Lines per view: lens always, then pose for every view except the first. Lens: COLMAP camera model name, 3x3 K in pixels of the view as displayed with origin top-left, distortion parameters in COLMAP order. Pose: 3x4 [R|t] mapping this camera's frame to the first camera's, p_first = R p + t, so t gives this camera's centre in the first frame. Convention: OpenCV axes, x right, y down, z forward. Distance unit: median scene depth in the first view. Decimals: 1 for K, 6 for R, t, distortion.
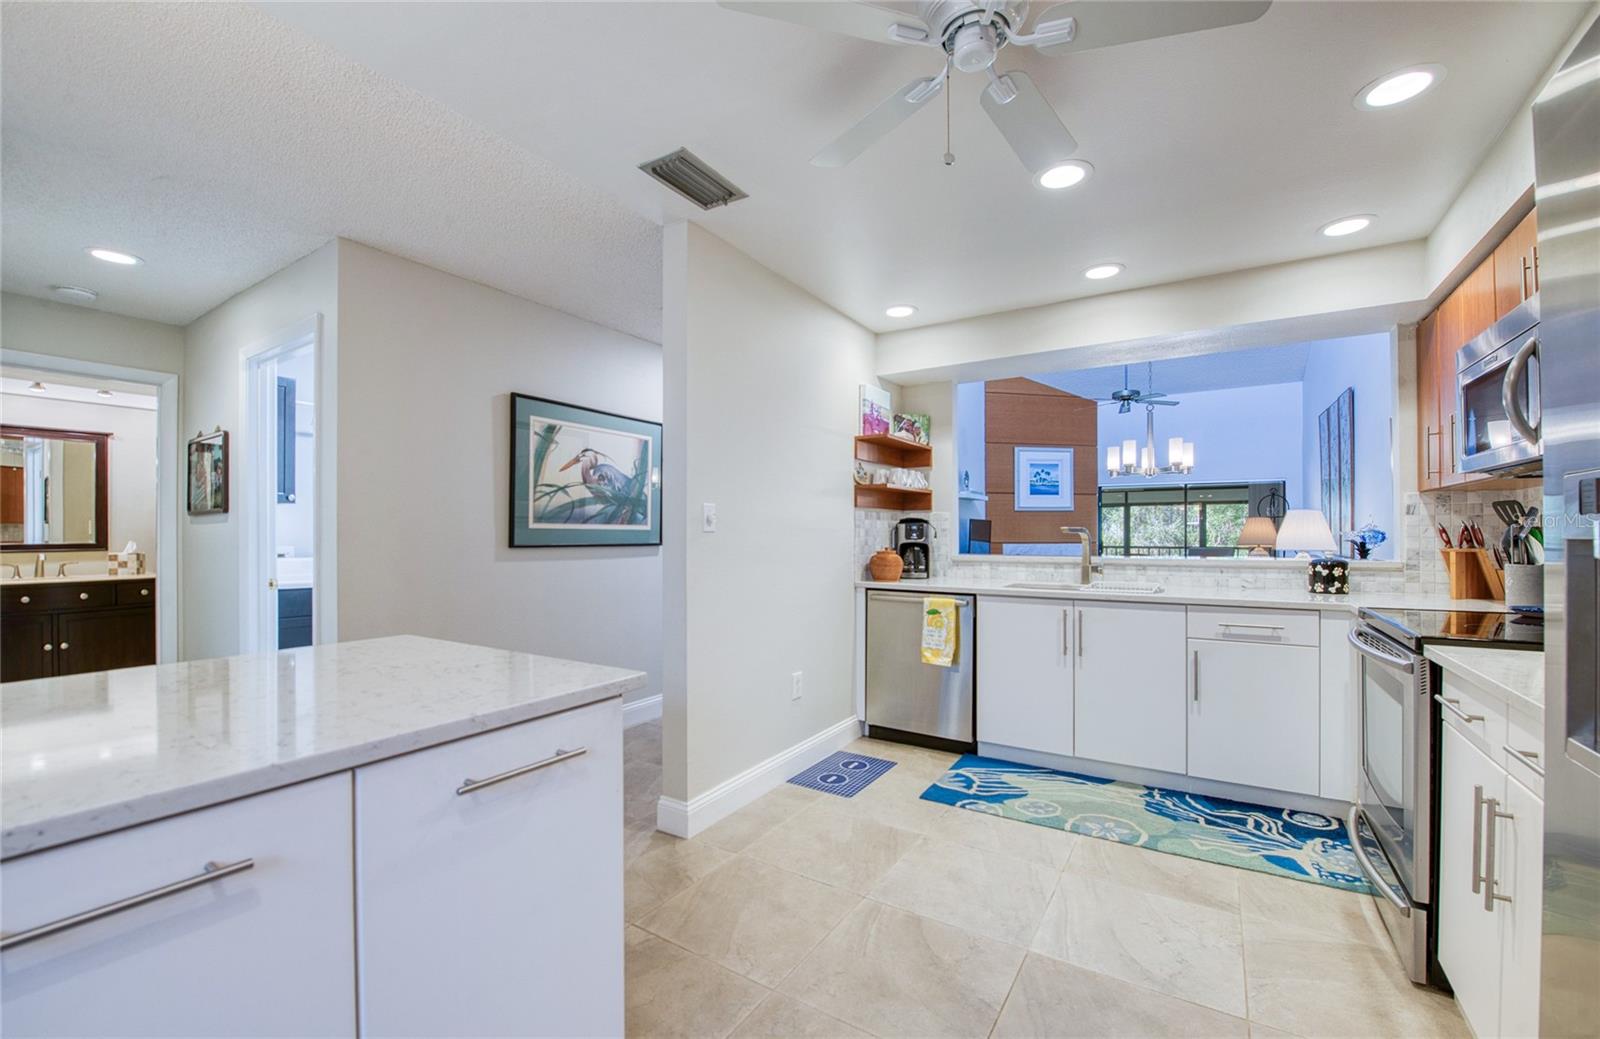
lens RADIAL K [[663.8, 0, 794.7], [0, 663.8, 523.7], [0, 0, 1]] dist [-0.000723, -0.000441]
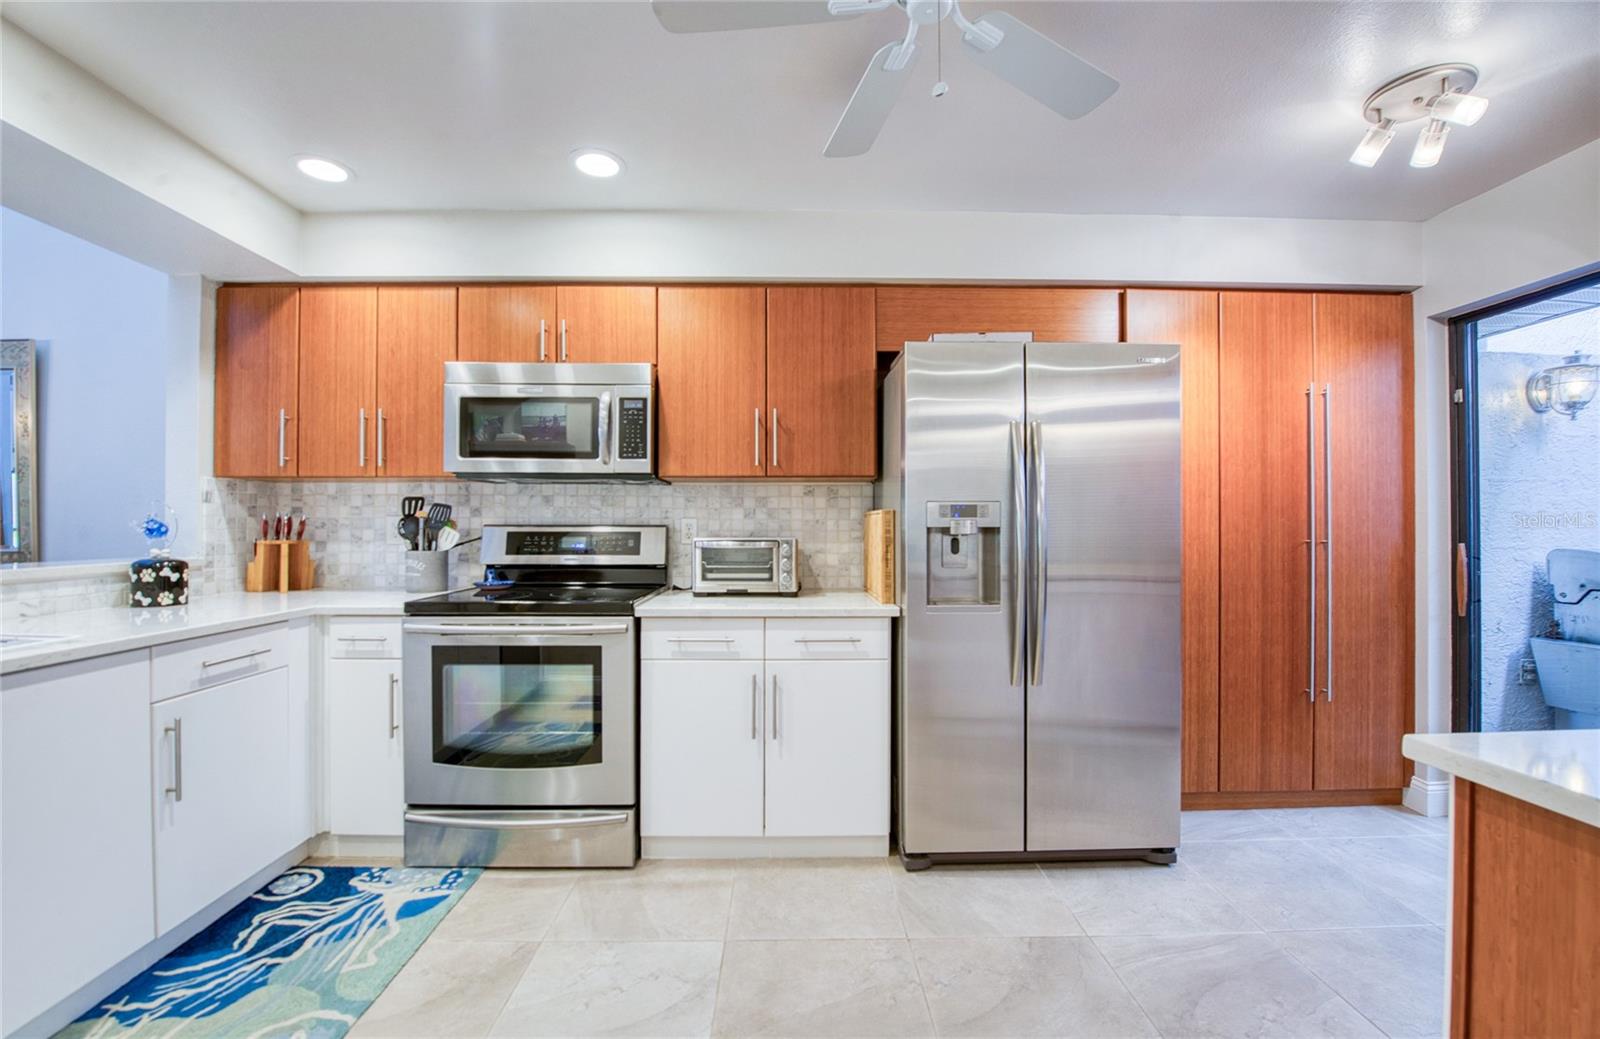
lens RADIAL K [[663.8, 0, 794.7], [0, 663.8, 523.7], [0, 0, 1]] dist [-0.000723, -0.000441]
pose [[-0.552336, 0.003807, 0.833613, -0.221628], [-0.020034, 0.999640, -0.017839, 0.015070], [-0.833381, -0.026554, -0.552061, 0.935287]]
